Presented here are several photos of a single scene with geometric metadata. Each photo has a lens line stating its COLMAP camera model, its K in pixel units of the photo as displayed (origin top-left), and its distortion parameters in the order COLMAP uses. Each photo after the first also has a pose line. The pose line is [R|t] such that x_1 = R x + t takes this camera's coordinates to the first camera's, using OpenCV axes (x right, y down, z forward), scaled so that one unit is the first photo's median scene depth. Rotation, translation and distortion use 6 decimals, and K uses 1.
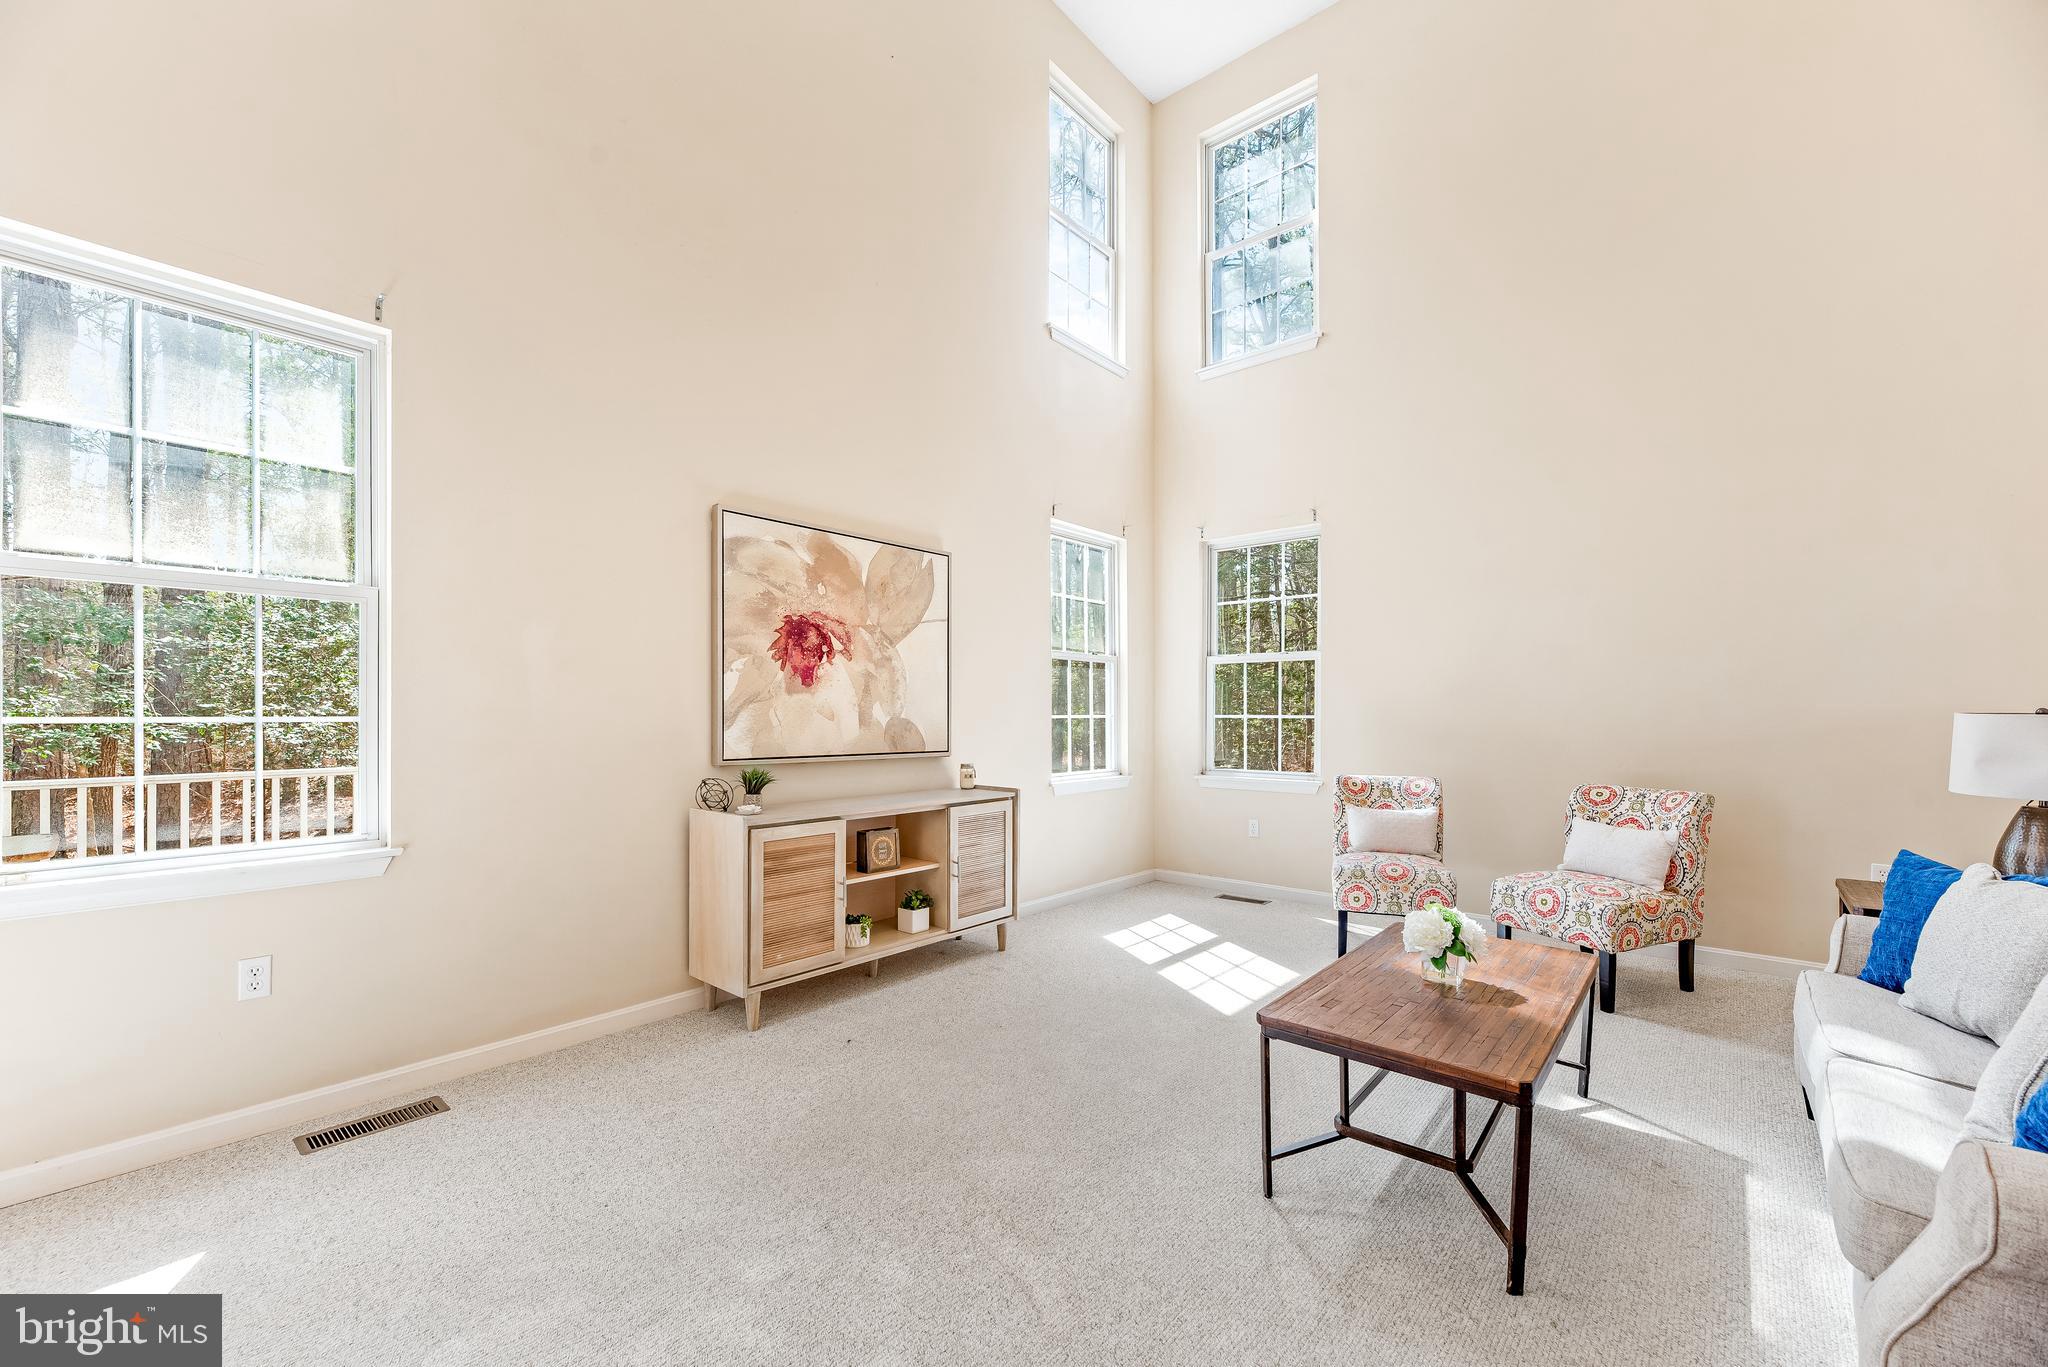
lens RADIAL K [[832.8, 0, 1012.8], [0, 832.8, 714.3], [0, 0, 1]] dist [0.002140, 0.000088]
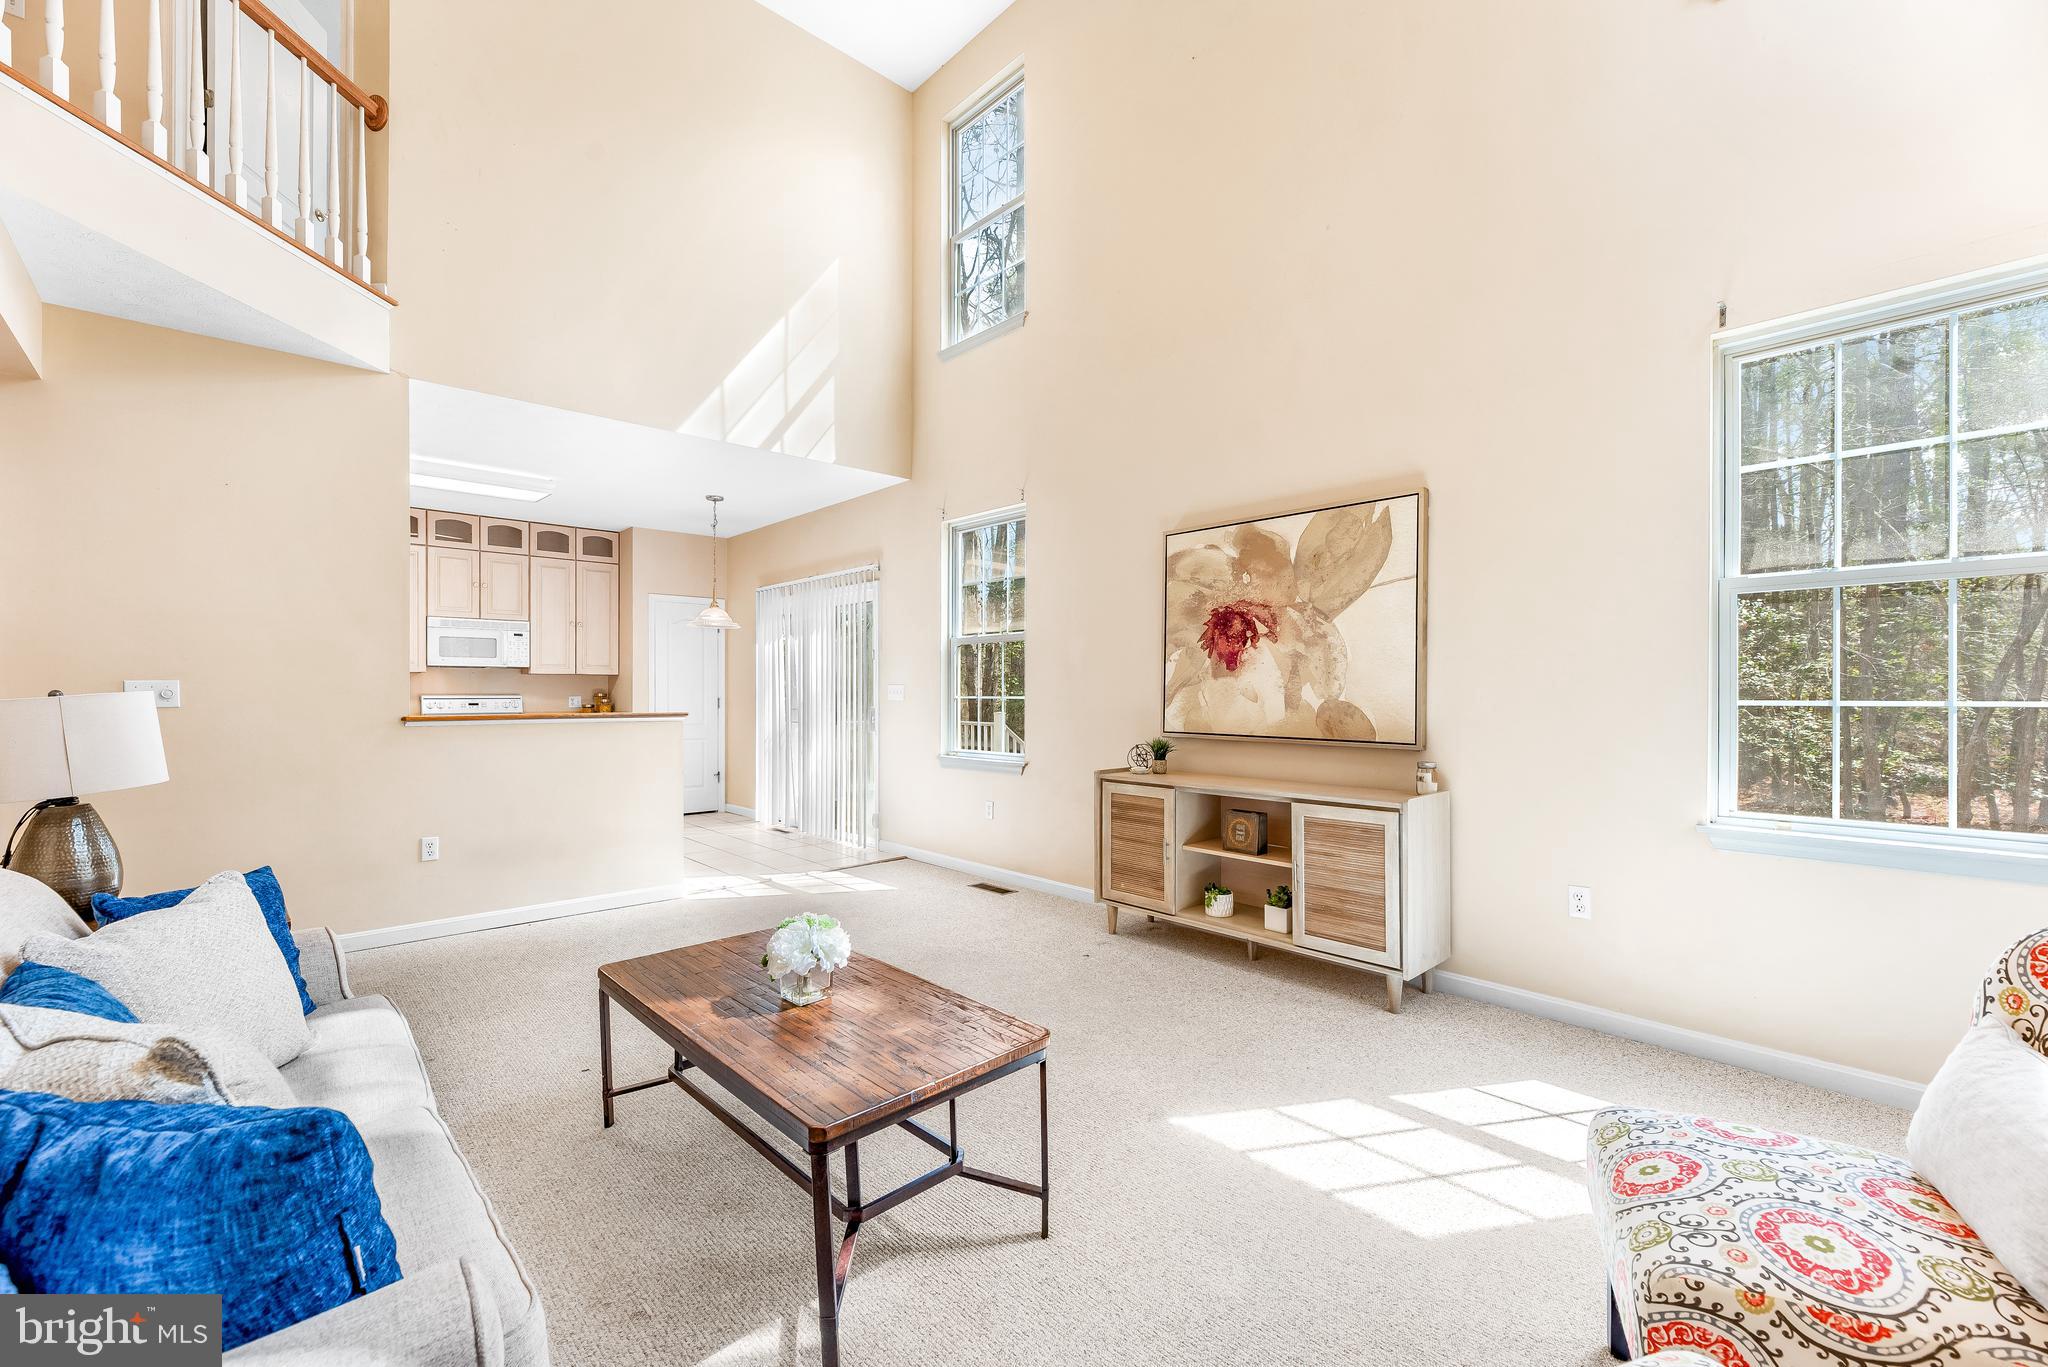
lens RADIAL K [[831.5, 0, 1019.1], [0, 831.5, 691.9], [0, 0, 1]] dist [-0.002024, -0.000039]
pose [[-0.105378, -0.002978, -0.994428, 0.854878], [-0.003520, 0.999990, -0.002622, -0.001669], [0.994426, 0.003224, -0.105388, 0.828913]]
